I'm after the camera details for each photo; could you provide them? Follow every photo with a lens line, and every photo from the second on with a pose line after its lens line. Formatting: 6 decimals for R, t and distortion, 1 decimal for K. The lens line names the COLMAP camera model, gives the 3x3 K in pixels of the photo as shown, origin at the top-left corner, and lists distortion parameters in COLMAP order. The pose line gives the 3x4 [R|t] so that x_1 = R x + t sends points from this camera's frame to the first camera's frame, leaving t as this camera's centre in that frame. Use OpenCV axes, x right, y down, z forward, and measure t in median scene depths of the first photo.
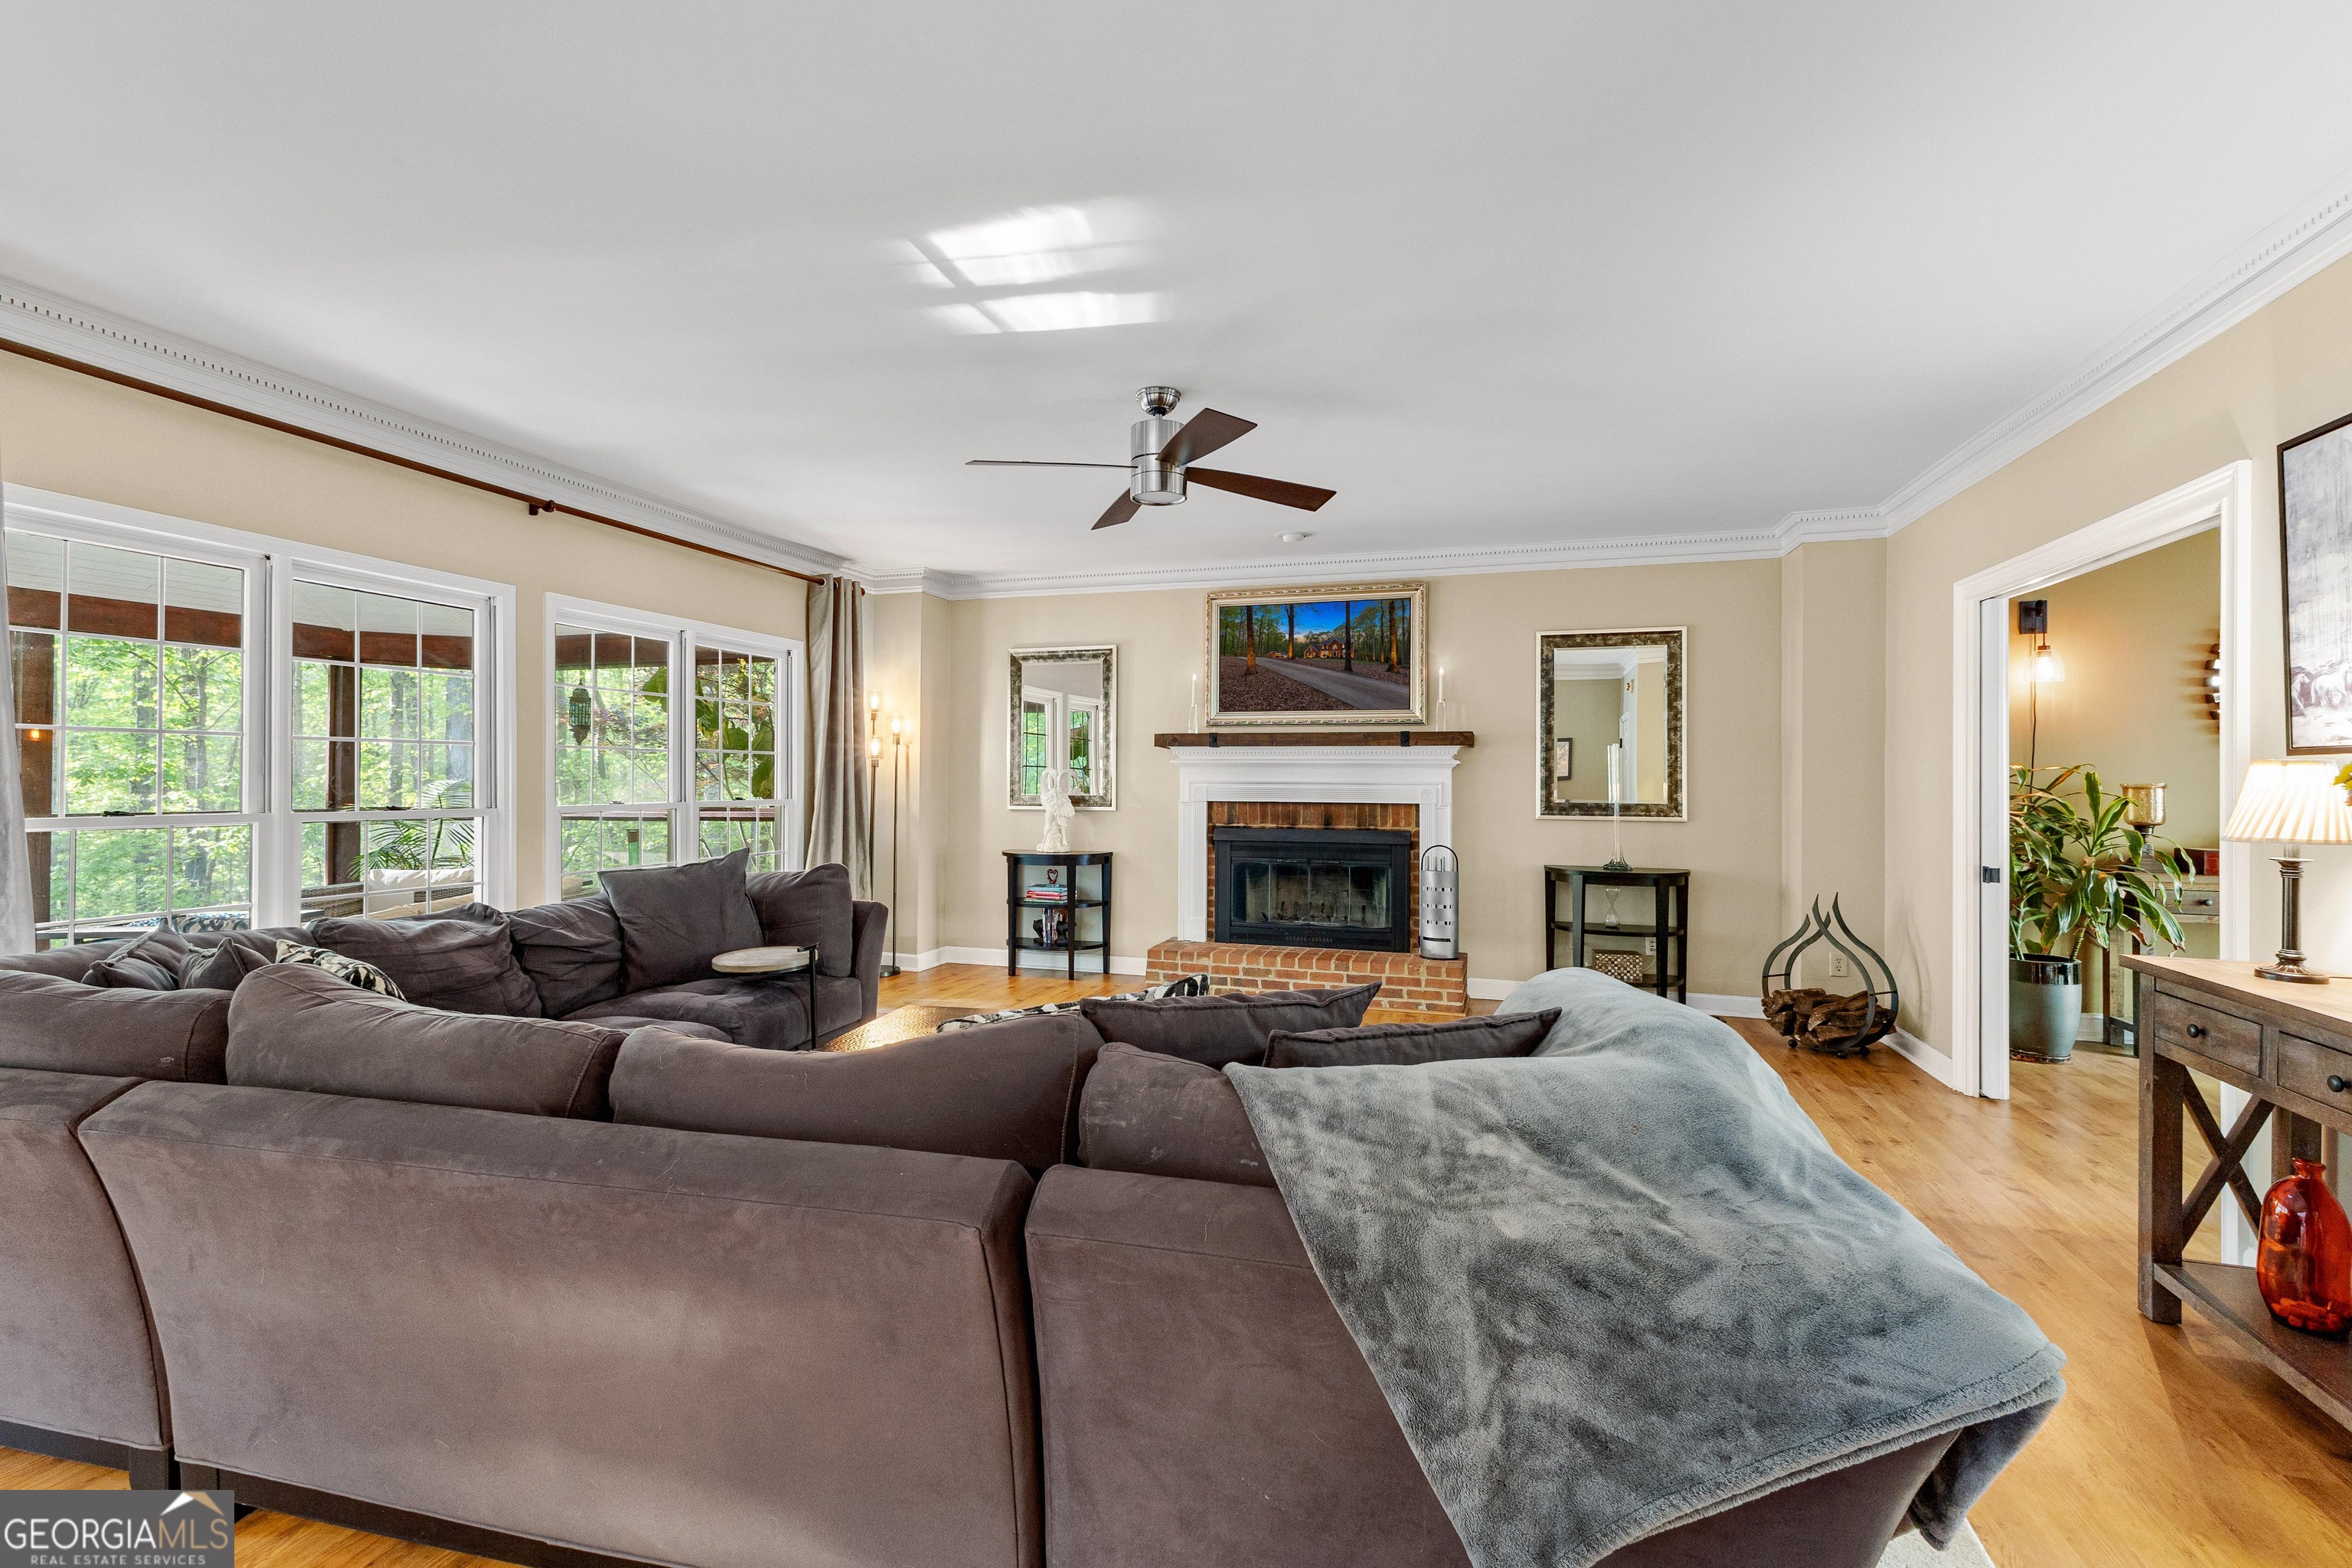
lens RADIAL K [[992.1, 0, 1175.4], [0, 992.1, 755.8], [0, 0, 1]] dist [0.009866, -0.000003]
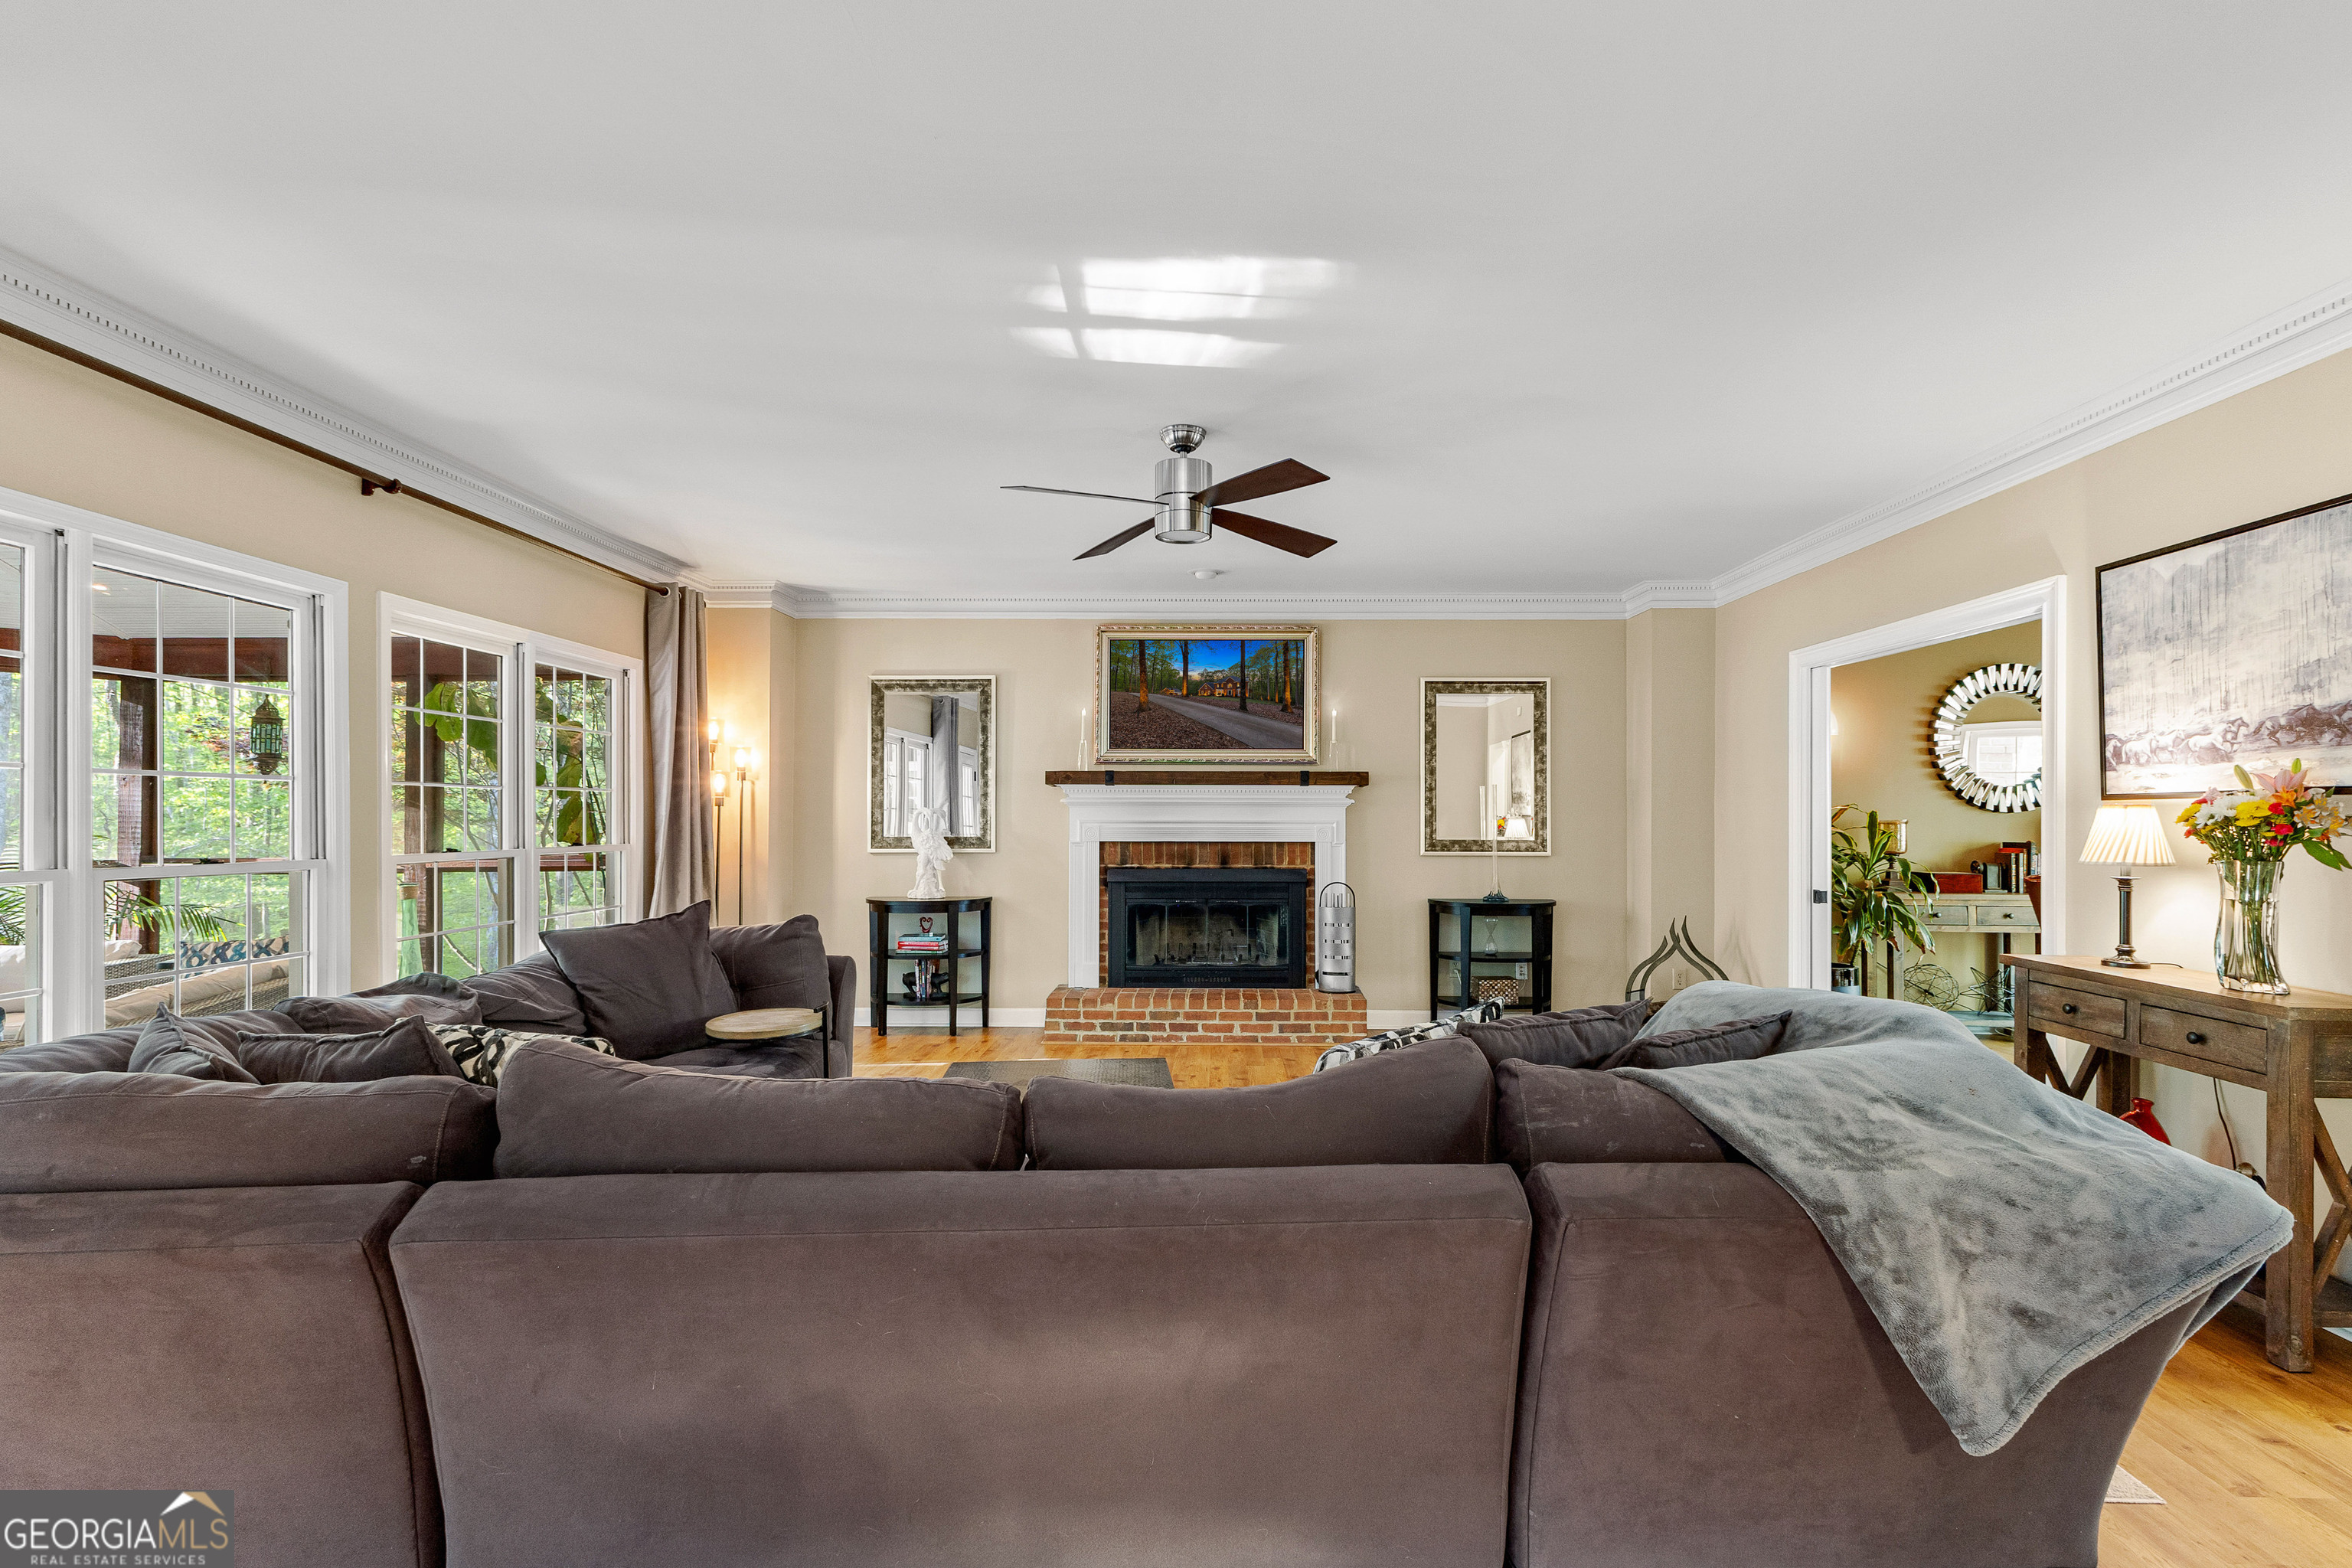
lens RADIAL K [[1064.6, 0, 1173.2], [0, 1064.6, 792.6], [0, 0, 1]] dist [0.010968, -0.000083]
pose [[0.960955, 0.003395, 0.276683, -0.238515], [-0.003696, 0.999993, 0.000567, -0.003310], [-0.276679, -0.001567, 0.960961, -0.015319]]
